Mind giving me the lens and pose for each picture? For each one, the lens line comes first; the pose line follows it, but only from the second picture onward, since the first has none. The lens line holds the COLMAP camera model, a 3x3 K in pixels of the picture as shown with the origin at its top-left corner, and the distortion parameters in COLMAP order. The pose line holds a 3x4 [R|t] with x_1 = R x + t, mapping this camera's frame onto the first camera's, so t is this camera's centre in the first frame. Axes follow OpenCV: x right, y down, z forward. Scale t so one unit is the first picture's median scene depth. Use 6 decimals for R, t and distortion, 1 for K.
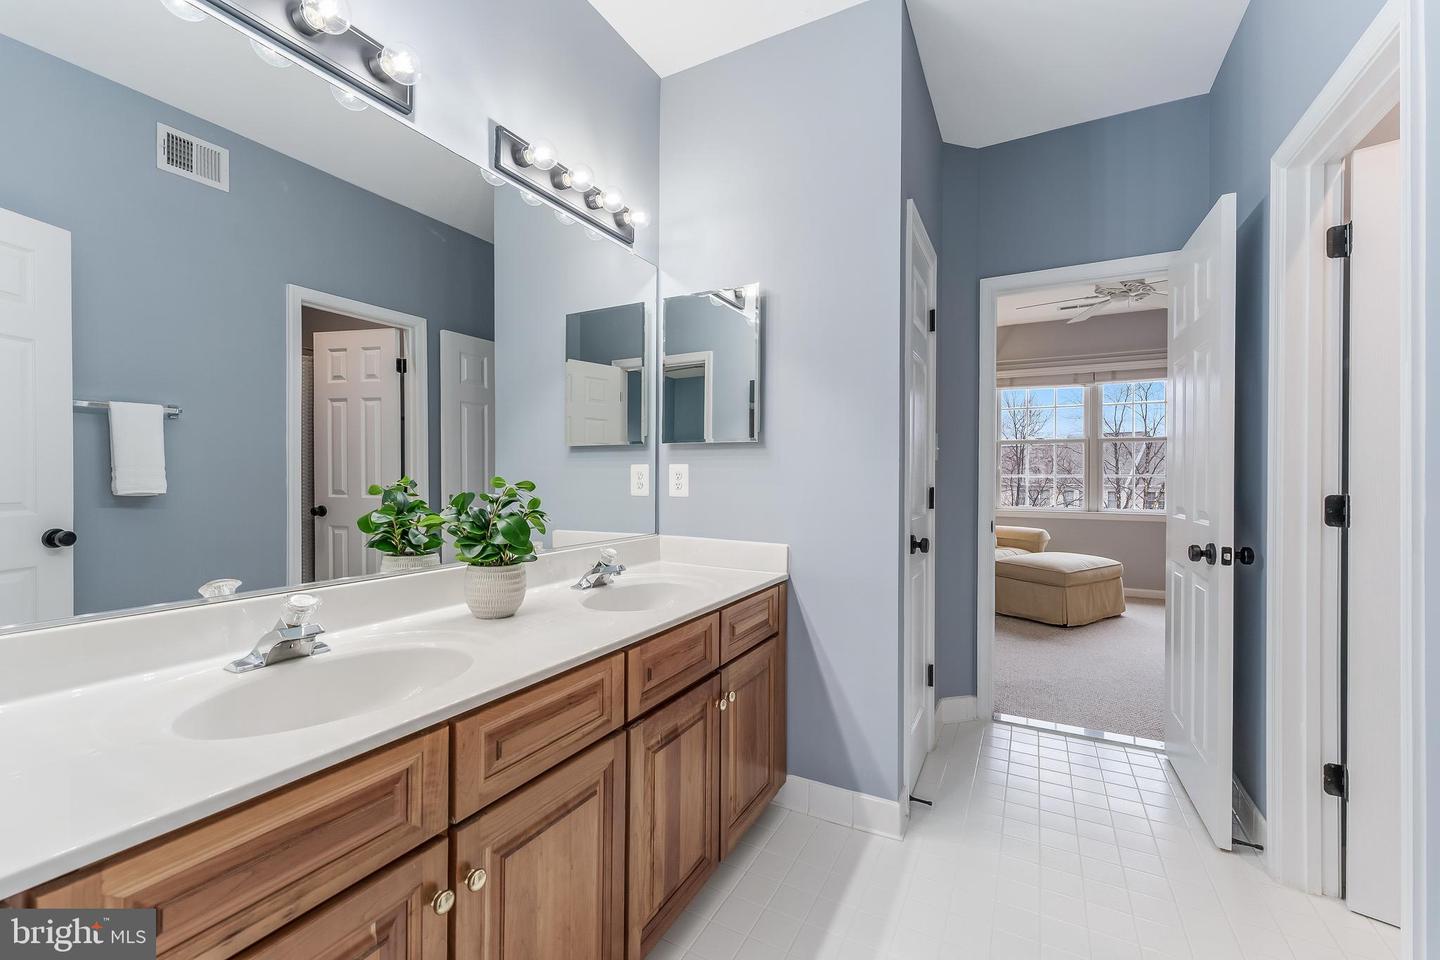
lens RADIAL K [[580.9, 0, 725.1], [0, 580.9, 467.3], [0, 0, 1]] dist [0.004115, 0.000194]
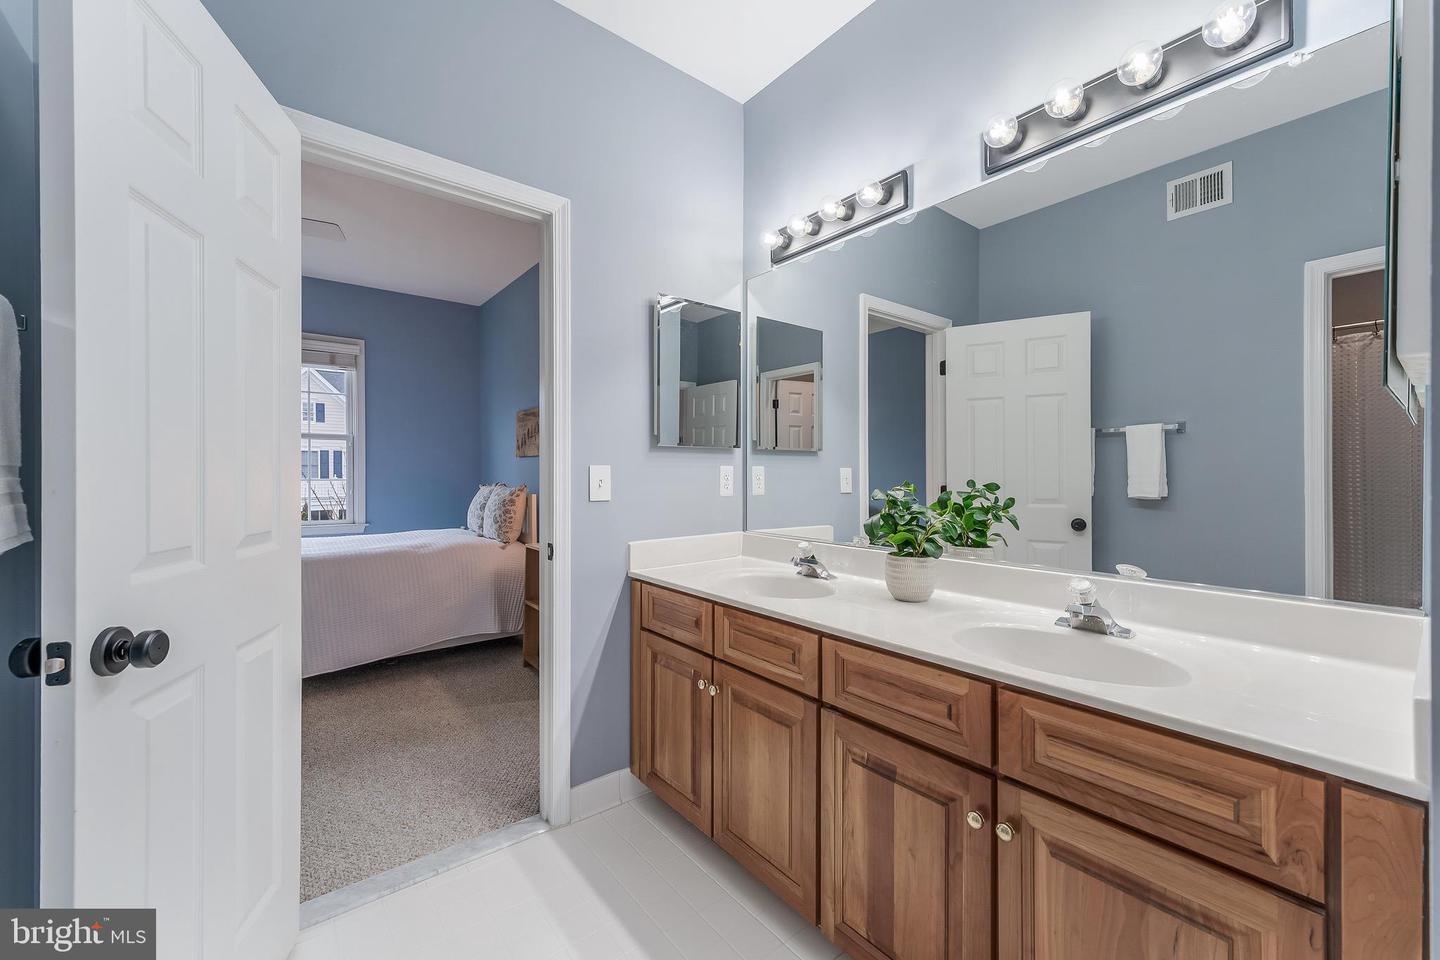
lens RADIAL K [[580.9, 0, 721.4], [0, 580.9, 489.0], [0, 0, 1]] dist [0.004115, 0.000194]
pose [[-0.397941, 0.009910, -0.917357, 0.796881], [-0.000187, 0.999941, 0.010883, 0.022236], [0.917411, 0.004502, -0.397916, 1.098406]]
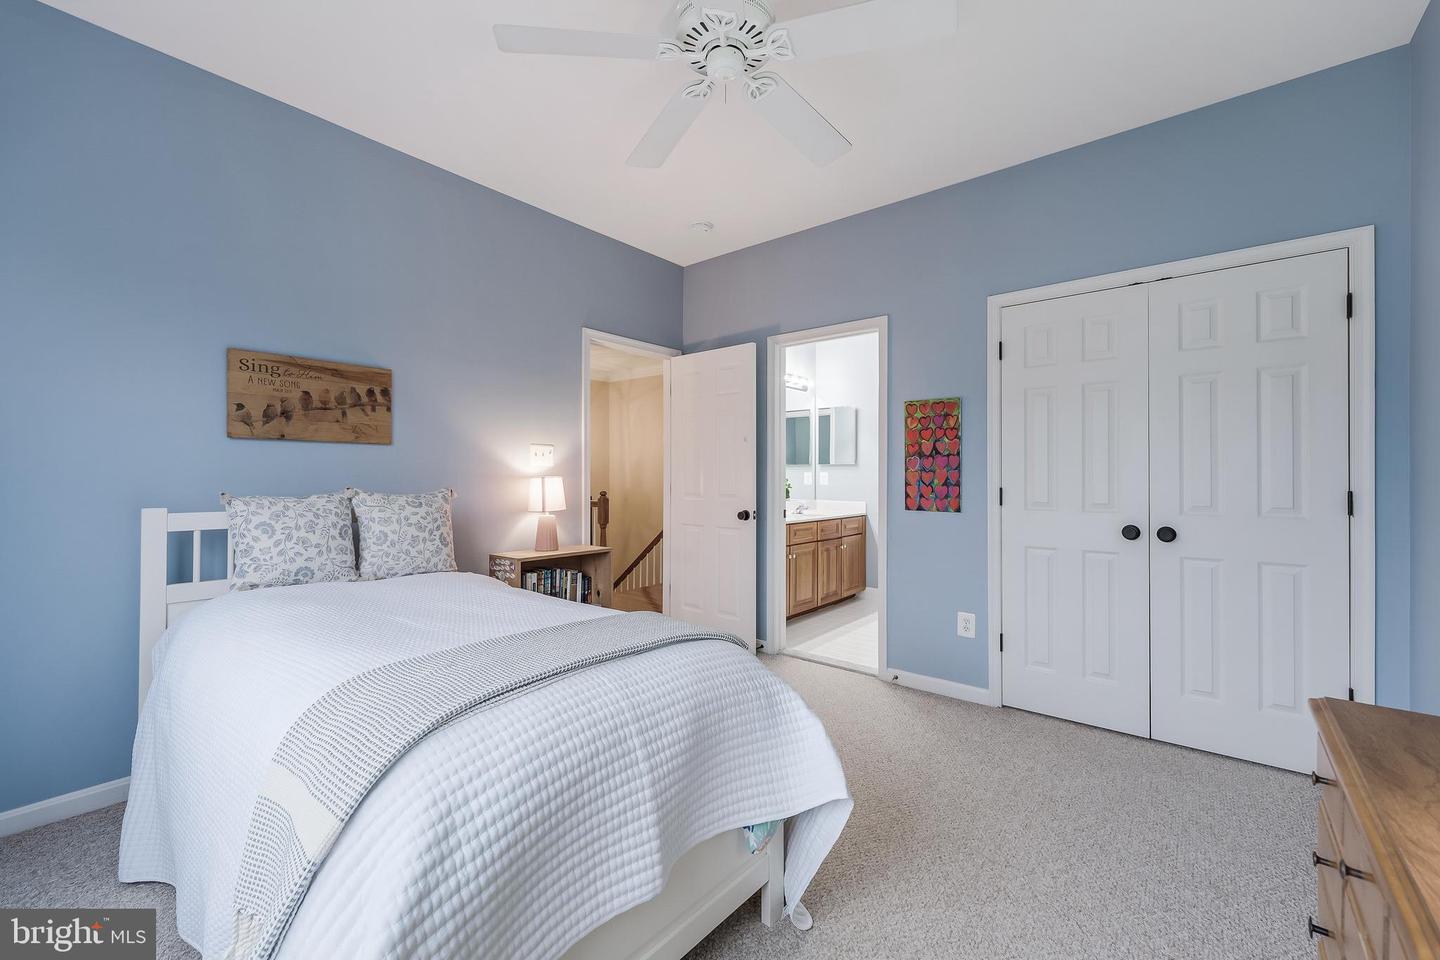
lens RADIAL K [[580.9, 0, 720.2], [0, 580.9, 473.0], [0, 0, 1]] dist [0.004115, 0.000194]
pose [[0.979041, -0.008078, -0.203505, -0.010249], [0.009296, 0.999944, 0.005029, -0.029969], [0.203453, -0.006816, 0.979061, -2.533544]]
